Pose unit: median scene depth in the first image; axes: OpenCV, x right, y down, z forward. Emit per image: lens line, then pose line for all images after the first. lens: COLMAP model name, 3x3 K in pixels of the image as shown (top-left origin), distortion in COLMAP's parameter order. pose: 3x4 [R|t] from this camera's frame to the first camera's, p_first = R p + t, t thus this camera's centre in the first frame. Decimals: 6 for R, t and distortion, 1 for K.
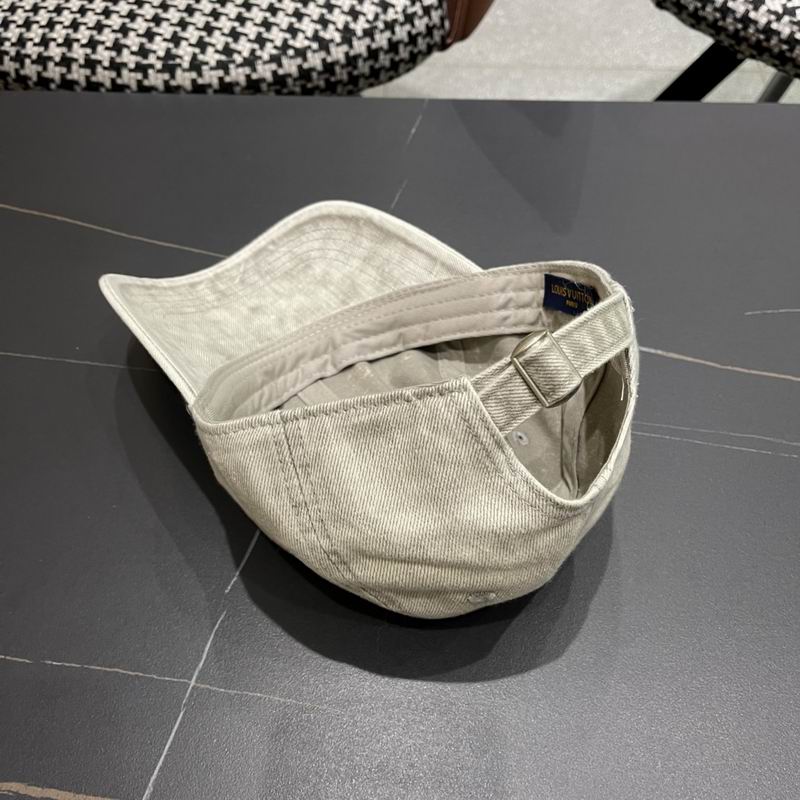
lens RADIAL K [[854.1, 0, 396.8], [0, 854.1, 420.8], [0, 0, 1]] dist [0.020387, 0.000000]
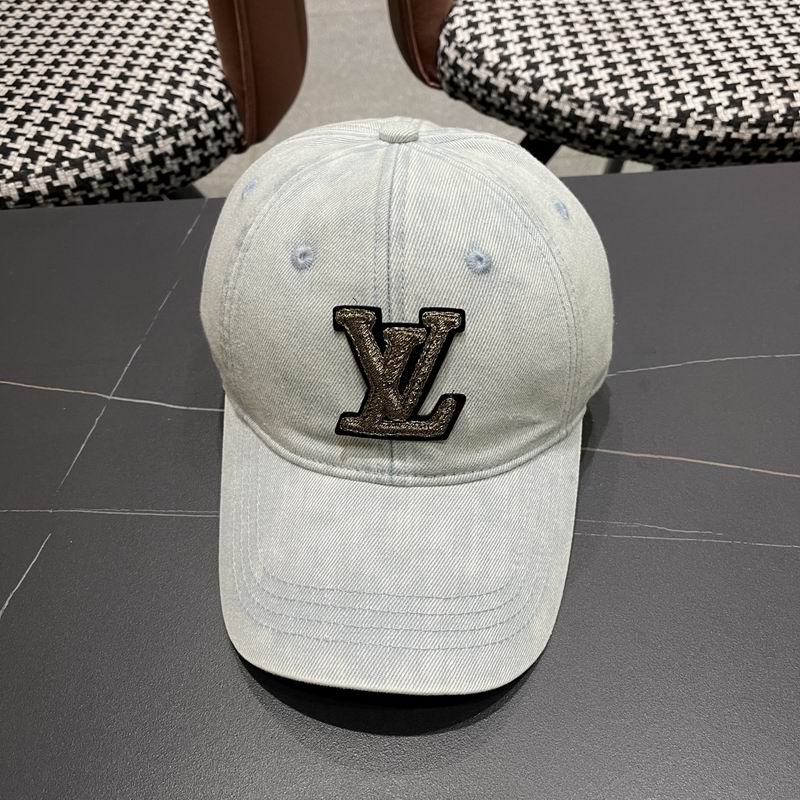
lens RADIAL K [[854.1, 0, 404.0], [0, 854.1, 408.5], [0, 0, 1]] dist [0.020387, 0.000000]
pose [[0.992821, -0.094638, 0.073140, 0.157349], [0.103090, 0.987155, -0.122058, 0.001481], [-0.060649, 0.128722, 0.989824, 0.050912]]
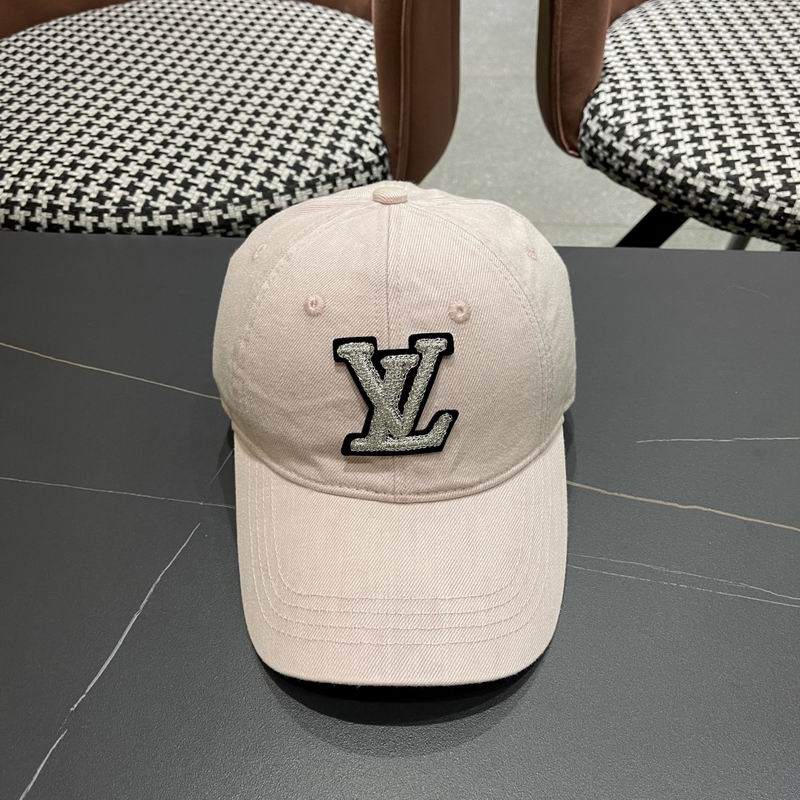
lens RADIAL K [[854.1, 0, 394.0], [0, 854.1, 397.8], [0, 0, 1]] dist [0.020387, 0.000000]
pose [[0.999009, 0.017828, -0.040775, 0.123269], [-0.025409, 0.980729, -0.193716, 0.020253], [0.036535, 0.194560, 0.980210, -0.005529]]
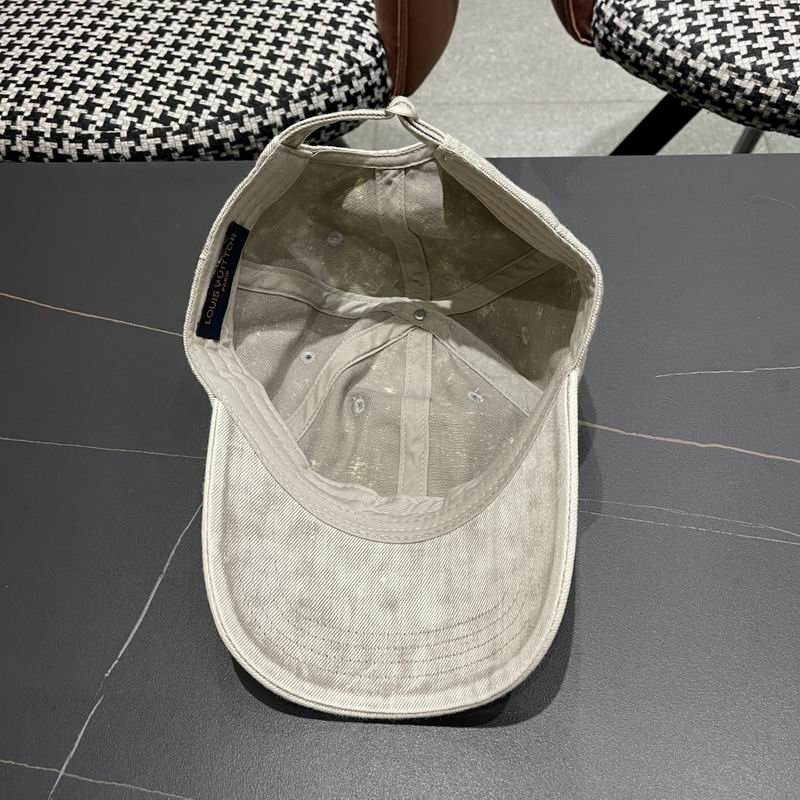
lens RADIAL K [[854.1, 0, 395.3], [0, 854.1, 413.0], [0, 0, 1]] dist [0.020387, 0.000000]
pose [[0.998650, -0.016414, -0.049273, 0.119334], [0.014816, 0.999358, -0.032624, -0.042645], [0.049777, 0.031849, 0.998252, 0.005014]]
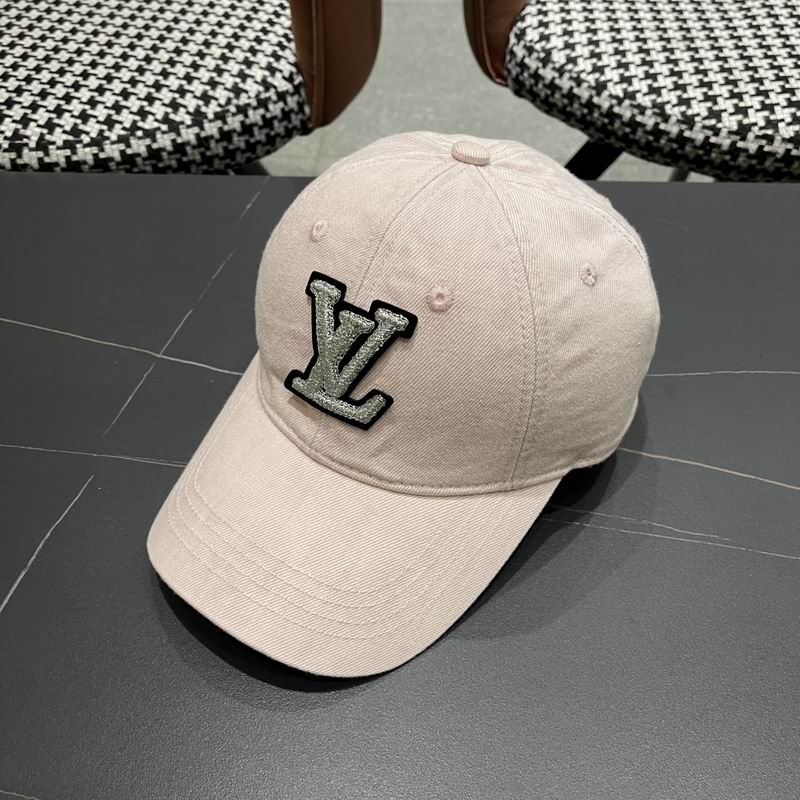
lens RADIAL K [[854.1, 0, 397.6], [0, 854.1, 412.8], [0, 0, 1]] dist [0.020387, 0.000000]
pose [[0.999963, -0.002951, 0.008117, 0.172441], [0.003847, 0.993622, -0.112700, 0.016822], [-0.007733, 0.112727, 0.993596, 0.021105]]
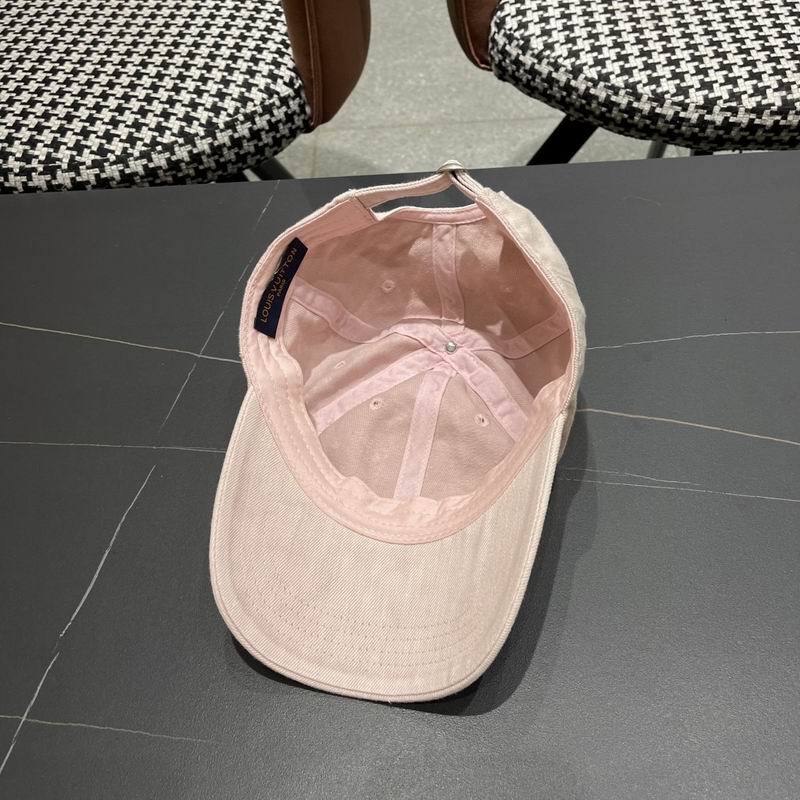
lens RADIAL K [[854.1, 0, 399.2], [0, 854.1, 403.3], [0, 0, 1]] dist [0.020387, 0.000000]
pose [[0.997375, -0.071768, -0.009583, 0.175048], [0.070997, 0.995352, -0.065063, -0.001061], [0.014208, 0.064212, 0.997835, -0.093709]]
